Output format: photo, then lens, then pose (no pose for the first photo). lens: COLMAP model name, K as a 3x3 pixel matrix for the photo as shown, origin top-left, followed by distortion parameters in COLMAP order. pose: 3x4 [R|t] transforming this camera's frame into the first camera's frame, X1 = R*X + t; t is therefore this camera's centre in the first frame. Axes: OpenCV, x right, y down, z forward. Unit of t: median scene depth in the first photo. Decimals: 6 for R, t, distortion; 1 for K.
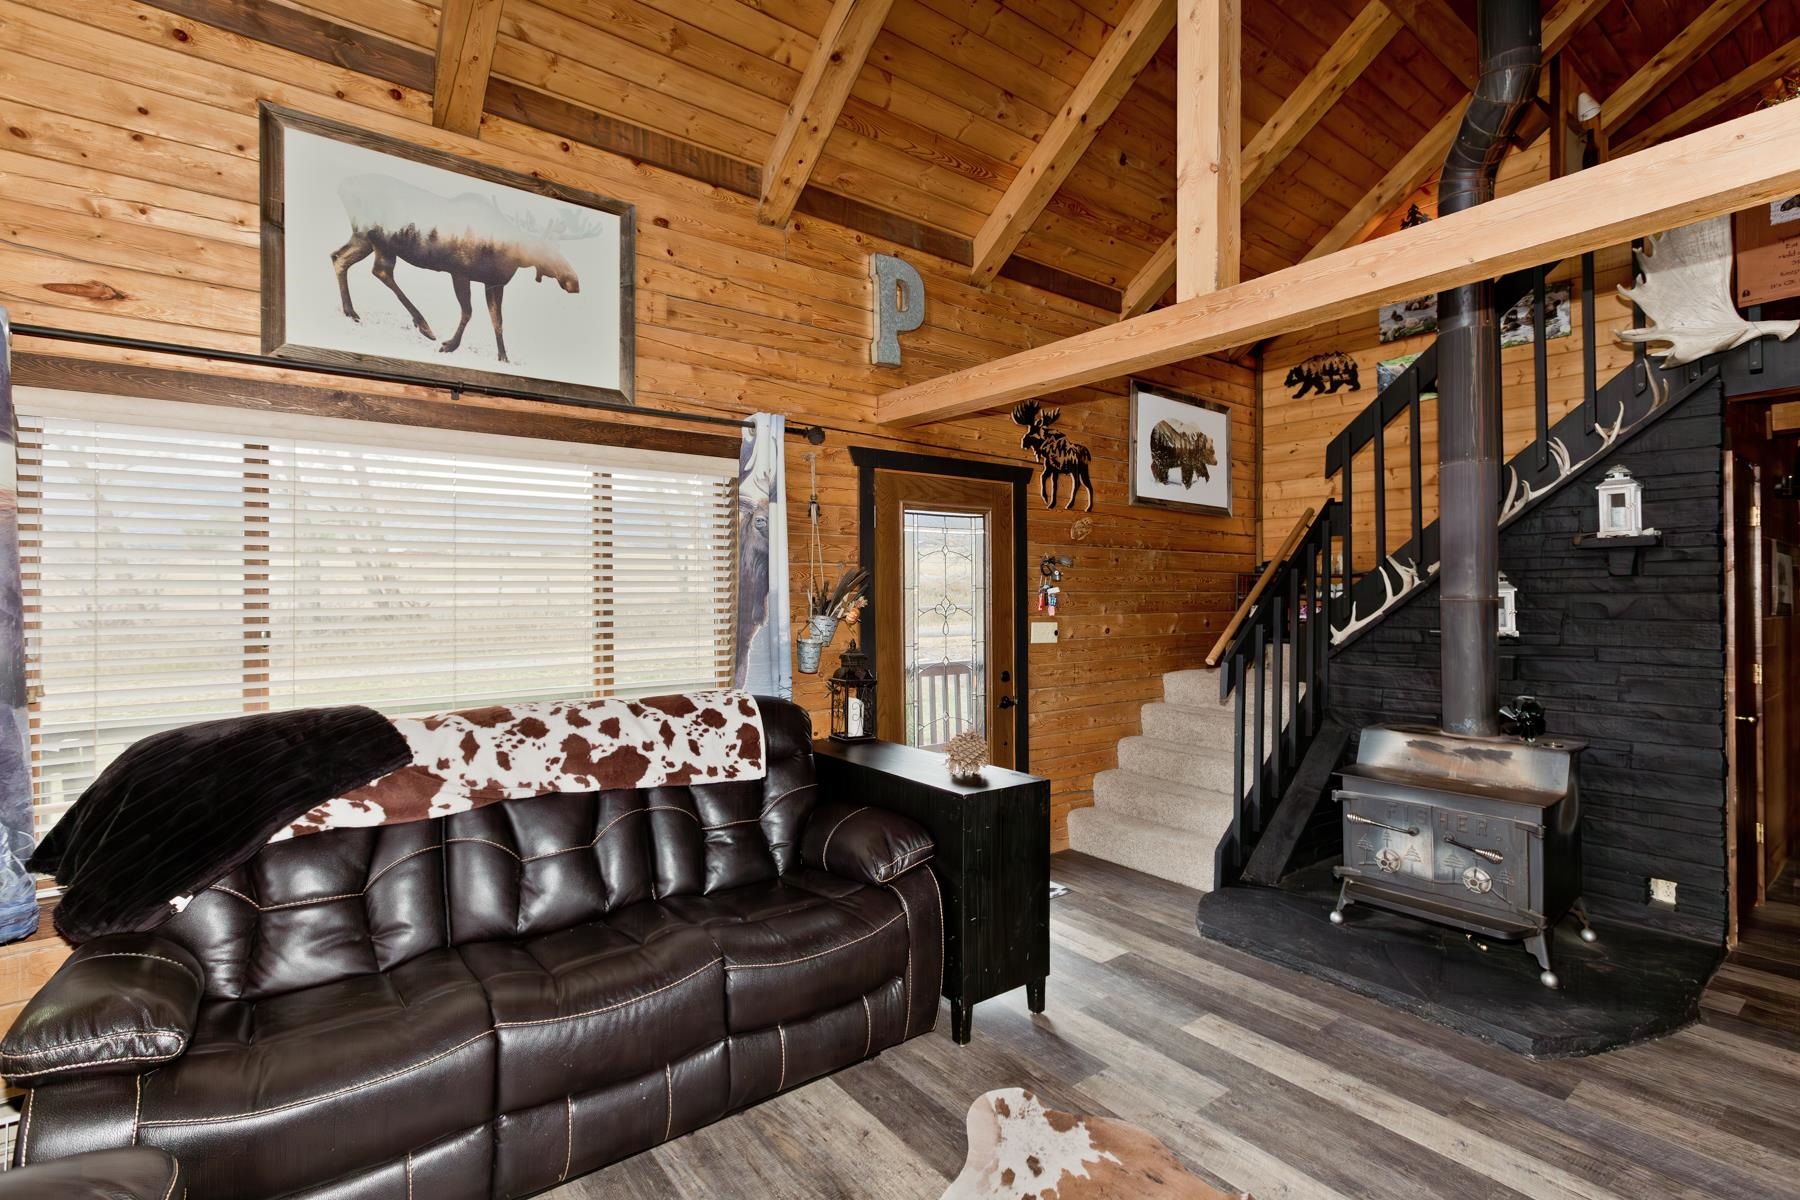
lens RADIAL K [[825.5, 0, 911.4], [0, 825.5, 585.1], [0, 0, 1]] dist [-0.000034, -0.000101]
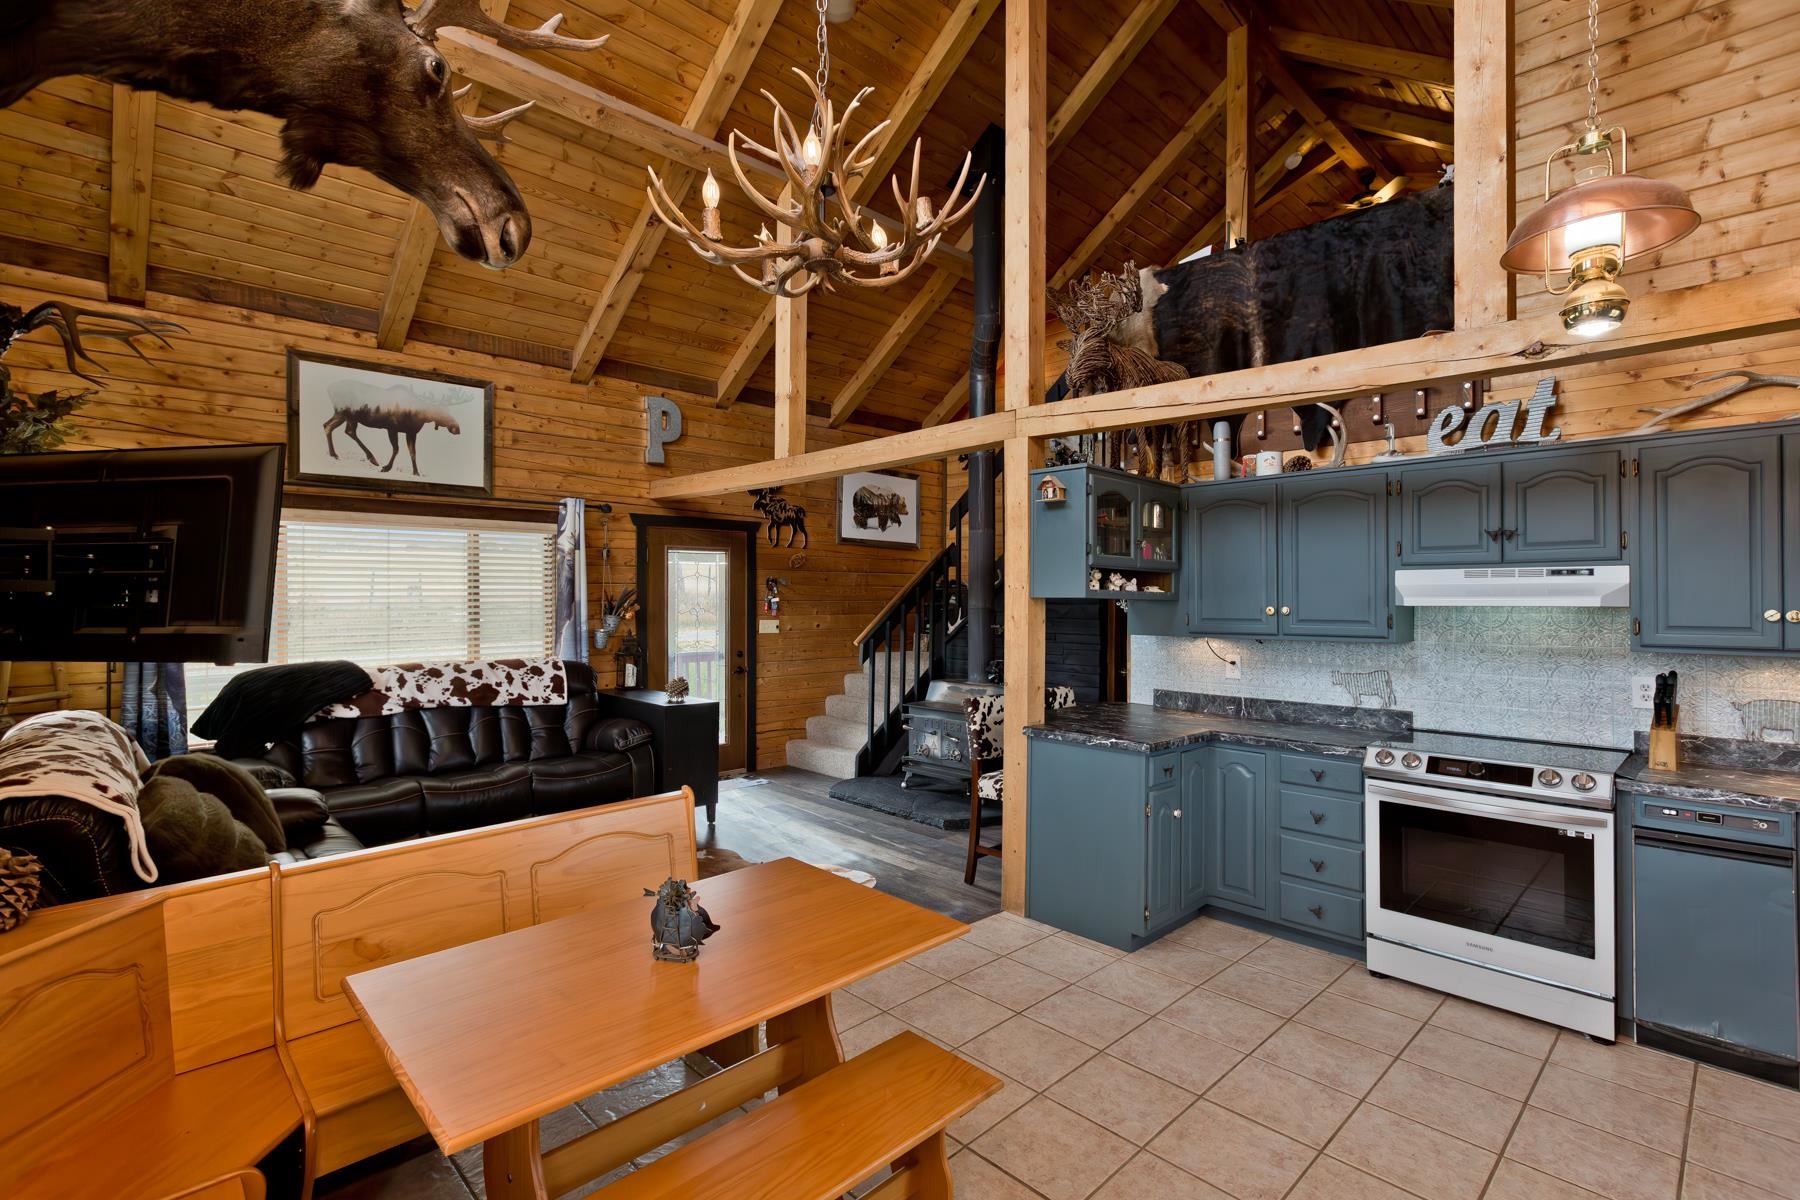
lens RADIAL K [[831.6, 0, 895.6], [0, 831.6, 591.6], [0, 0, 1]] dist [0.004432, -0.000655]
pose [[0.993886, 0.005831, 0.110255, 0.327144], [-0.006647, 0.999953, 0.007039, -0.031130], [-0.110209, -0.007729, 0.993878, -0.869574]]
